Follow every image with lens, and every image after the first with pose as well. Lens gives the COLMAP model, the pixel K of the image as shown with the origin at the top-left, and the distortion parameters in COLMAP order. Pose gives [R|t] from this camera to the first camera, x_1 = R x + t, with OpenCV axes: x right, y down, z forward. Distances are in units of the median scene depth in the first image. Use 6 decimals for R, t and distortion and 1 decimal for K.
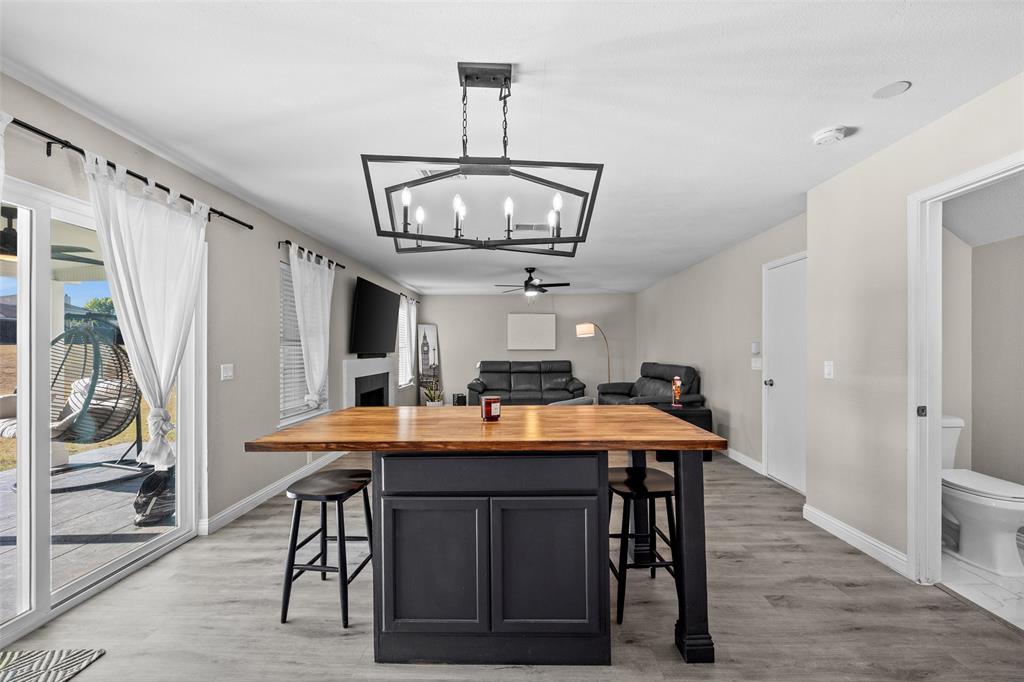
lens RADIAL K [[399.1, 0, 516.8], [0, 399.1, 349.5], [0, 0, 1]] dist [0.000370, 0.000103]
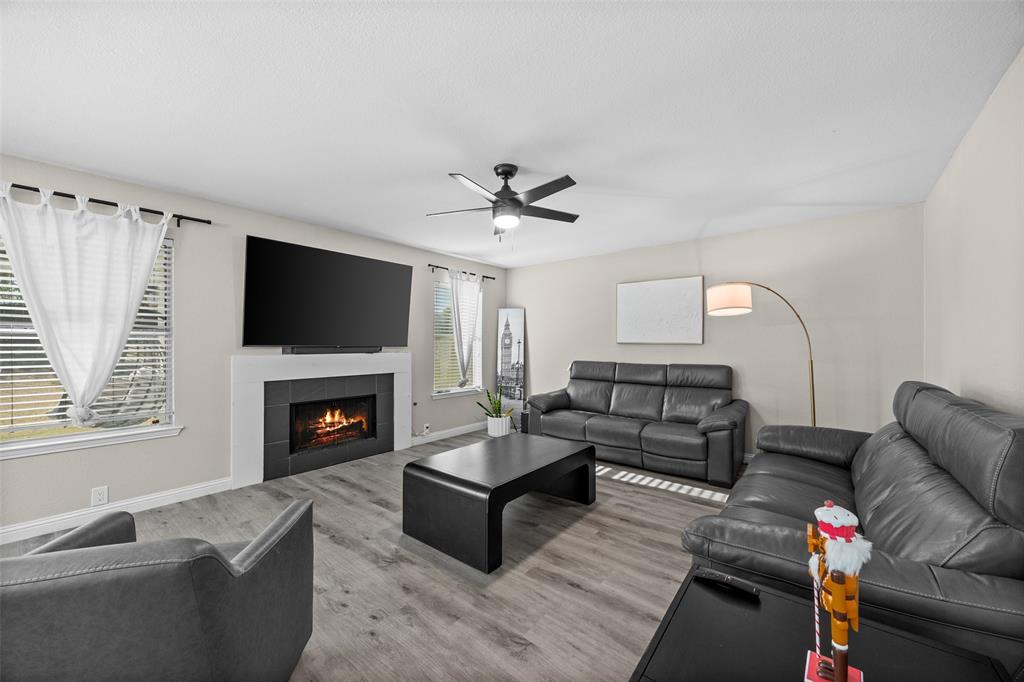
lens RADIAL K [[389.8, 0, 518.1], [0, 389.8, 344.7], [0, 0, 1]] dist [-0.000999, -0.000043]
pose [[0.785446, 0.006092, -0.618900, 0.267583], [-0.004122, 0.999981, 0.004612, 0.001079], [0.618916, -0.001072, 0.785456, 0.531161]]
